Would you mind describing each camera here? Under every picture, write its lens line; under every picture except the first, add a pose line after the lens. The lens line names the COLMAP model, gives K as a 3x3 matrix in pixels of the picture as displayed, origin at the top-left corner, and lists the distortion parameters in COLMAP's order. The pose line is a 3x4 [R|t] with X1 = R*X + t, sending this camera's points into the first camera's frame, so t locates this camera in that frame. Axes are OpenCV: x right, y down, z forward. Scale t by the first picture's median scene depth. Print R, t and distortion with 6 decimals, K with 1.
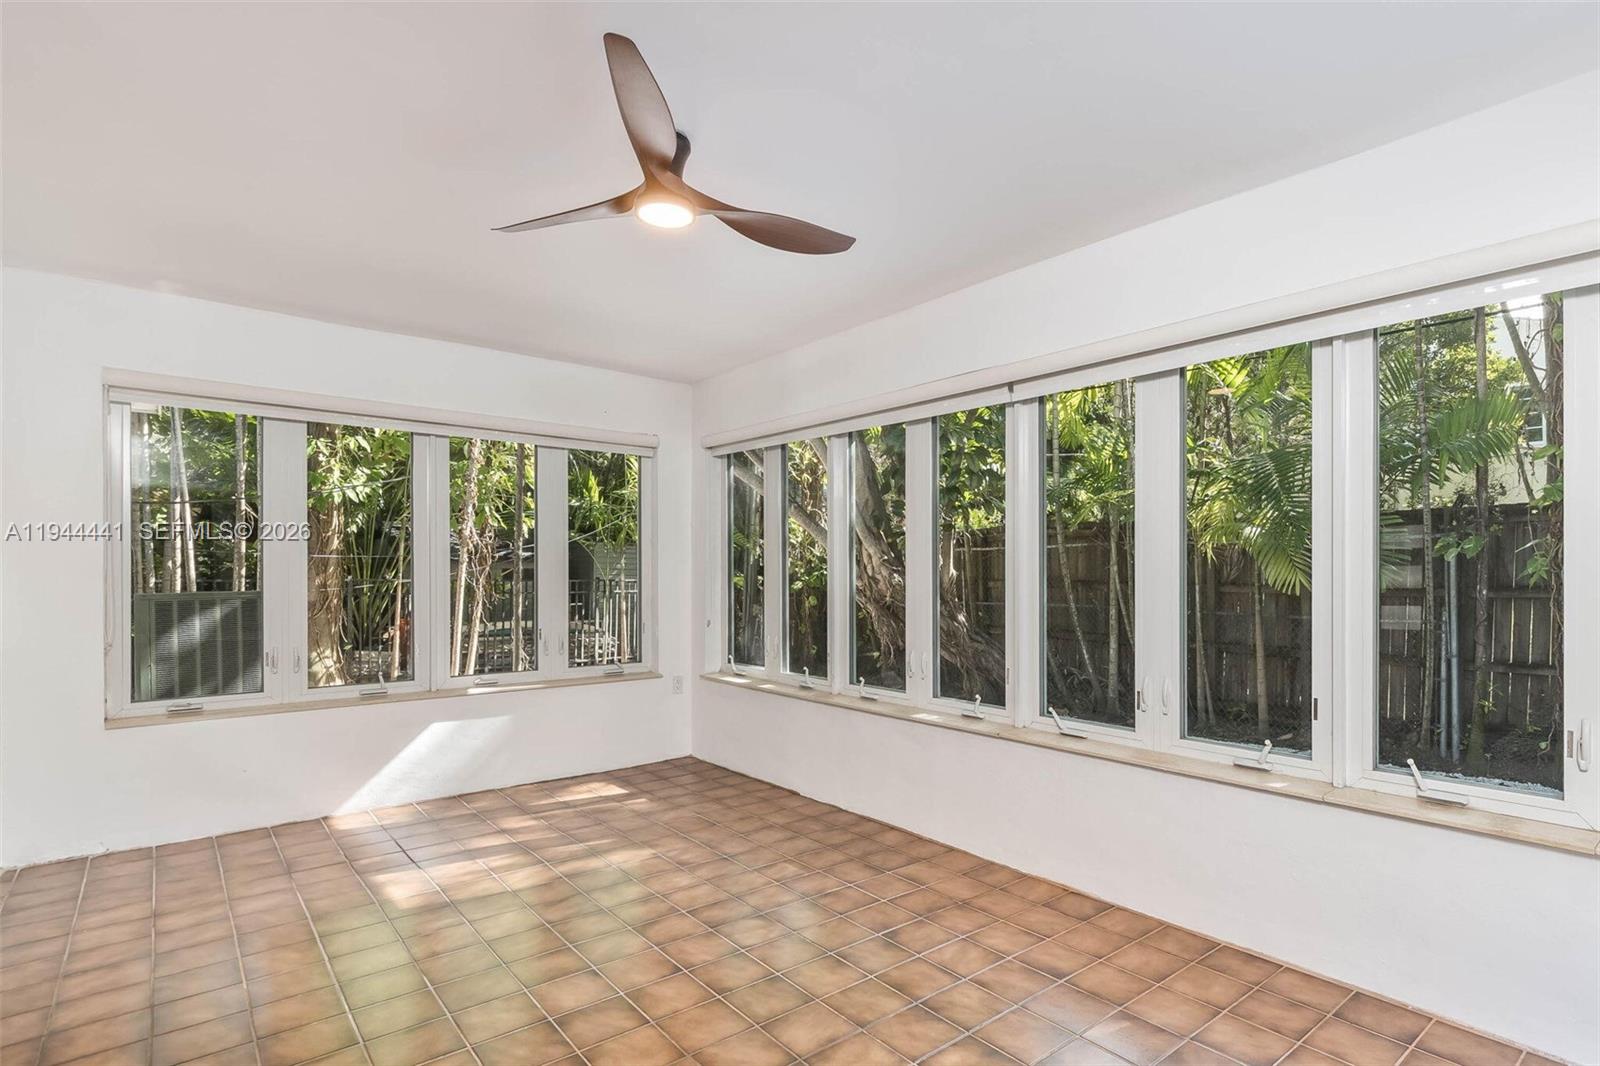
lens RADIAL K [[705.5, 0, 783.3], [0, 705.5, 569.1], [0, 0, 1]] dist [-0.002082, -0.000592]
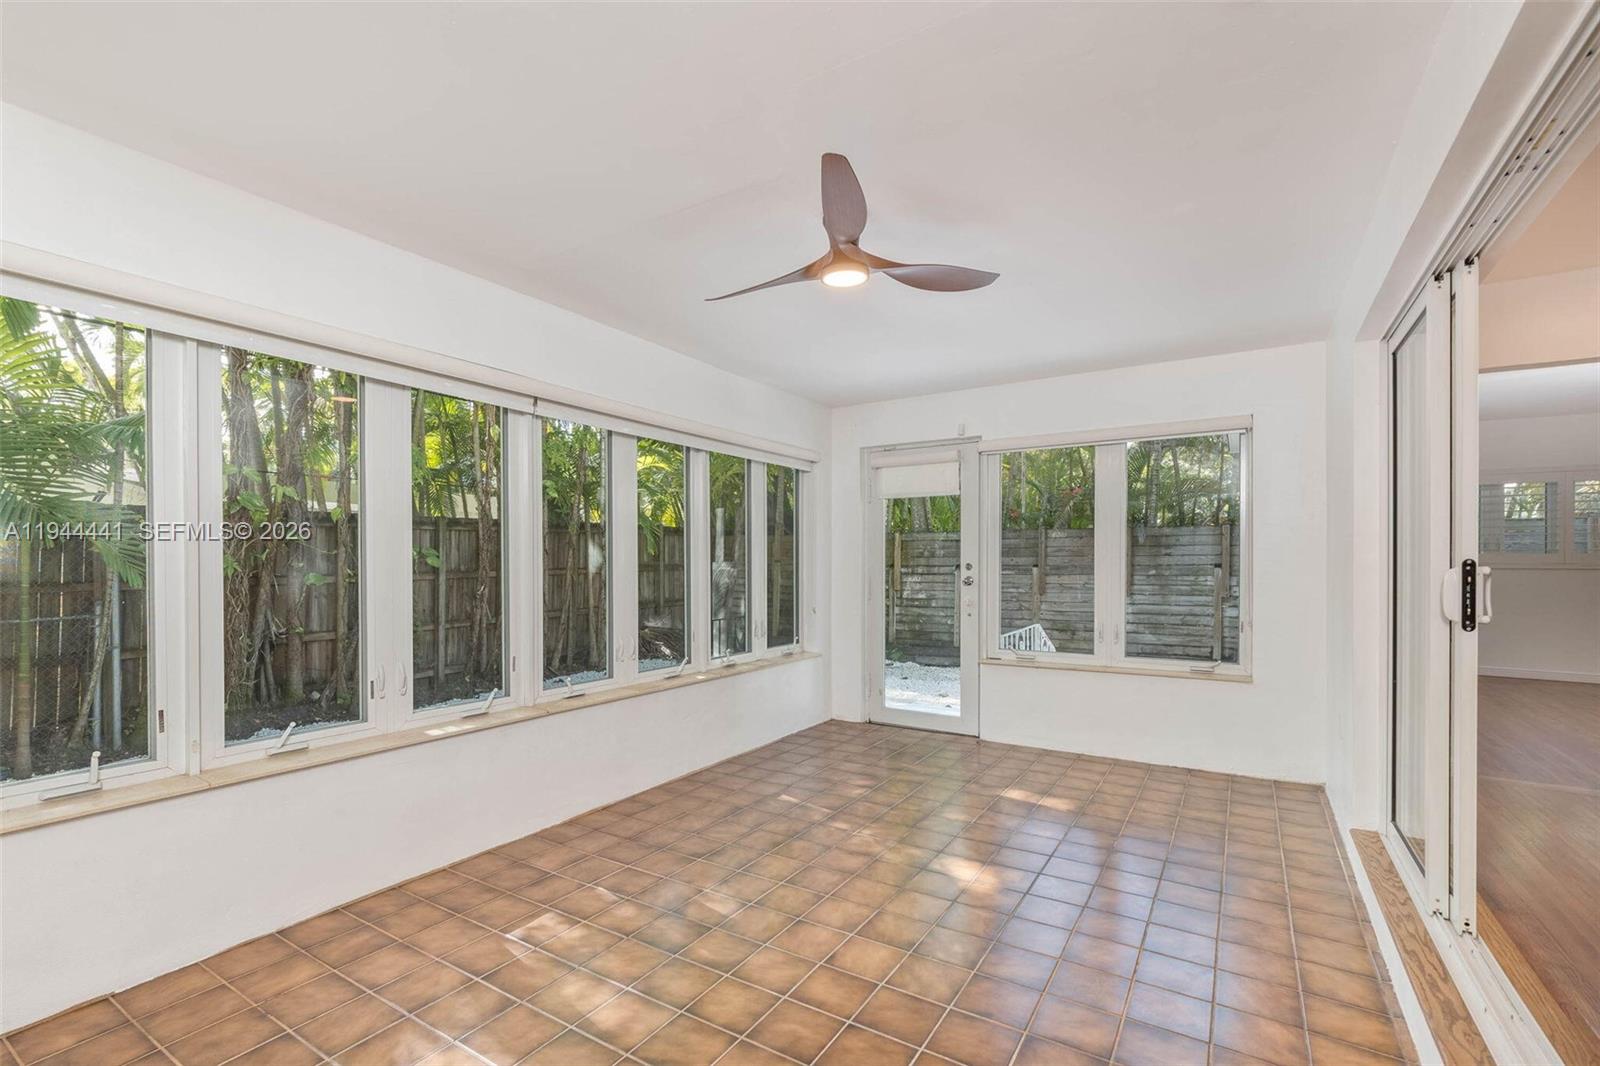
lens RADIAL K [[716.8, 0, 784.9], [0, 716.8, 574.7], [0, 0, 1]] dist [-0.000007, -0.000026]
pose [[-0.268711, -0.020790, 0.962996, -0.867776], [-0.005270, 0.999784, 0.020114, -0.006376], [-0.963206, 0.000330, -0.268762, 0.934612]]
